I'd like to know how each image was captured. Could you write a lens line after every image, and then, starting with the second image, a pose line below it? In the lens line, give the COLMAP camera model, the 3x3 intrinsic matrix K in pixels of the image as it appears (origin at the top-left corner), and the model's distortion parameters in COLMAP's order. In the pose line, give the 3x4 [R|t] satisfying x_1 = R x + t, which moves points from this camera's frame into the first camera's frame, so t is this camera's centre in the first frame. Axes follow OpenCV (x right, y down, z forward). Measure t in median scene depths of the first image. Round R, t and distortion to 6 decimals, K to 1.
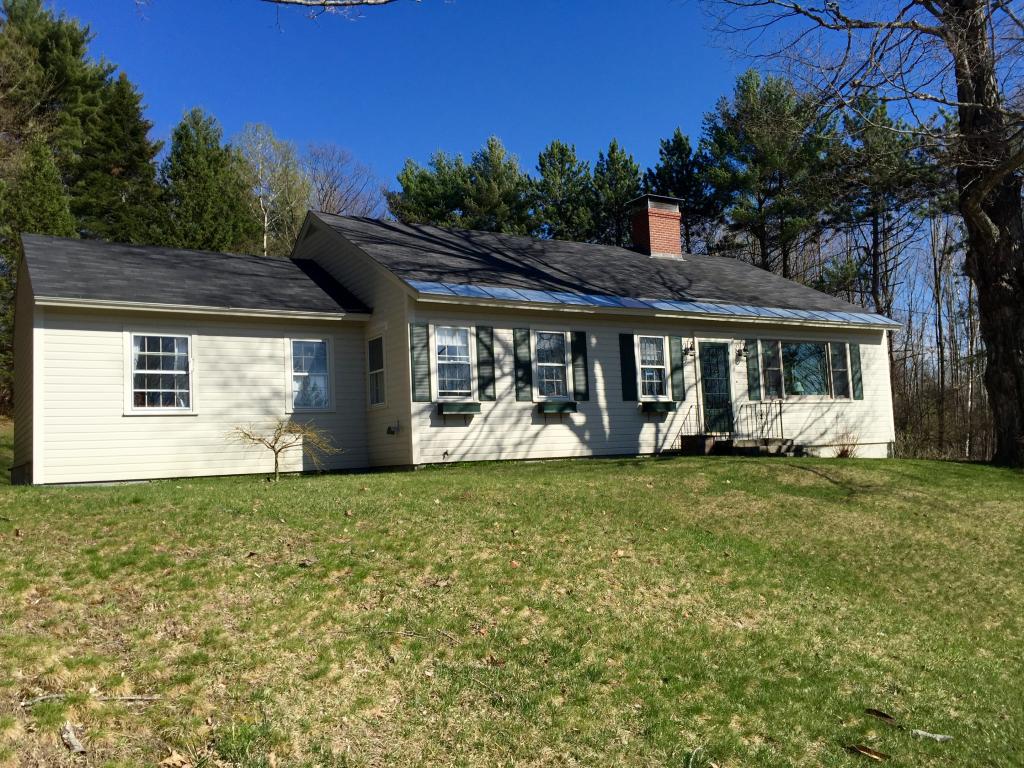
lens RADIAL K [[874.7, 0, 512.0], [0, 874.7, 384.0], [0, 0, 1]] dist [0.097611, -0.115241]
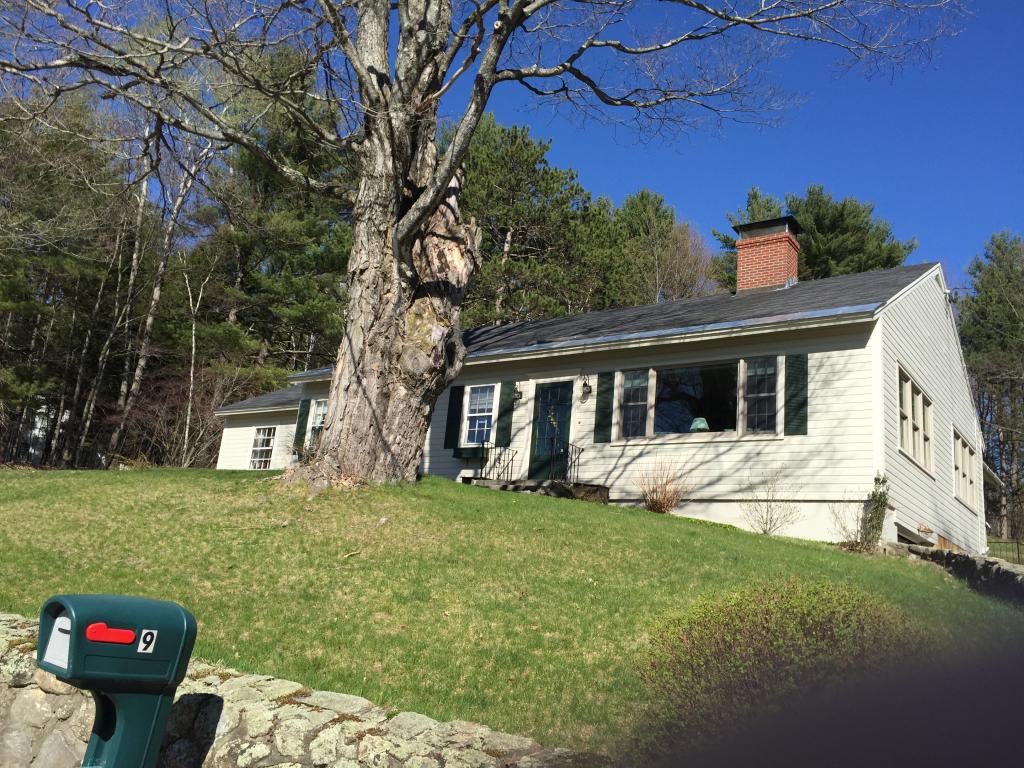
lens RADIAL K [[874.7, 0, 512.0], [0, 874.7, 384.0], [0, 0, 1]] dist [0.097611, -0.115241]
pose [[0.408674, -0.155933, -0.899261, 1.020117], [-0.029755, 0.982497, -0.183888, 0.123312], [0.912195, 0.101908, 0.396881, 0.586648]]
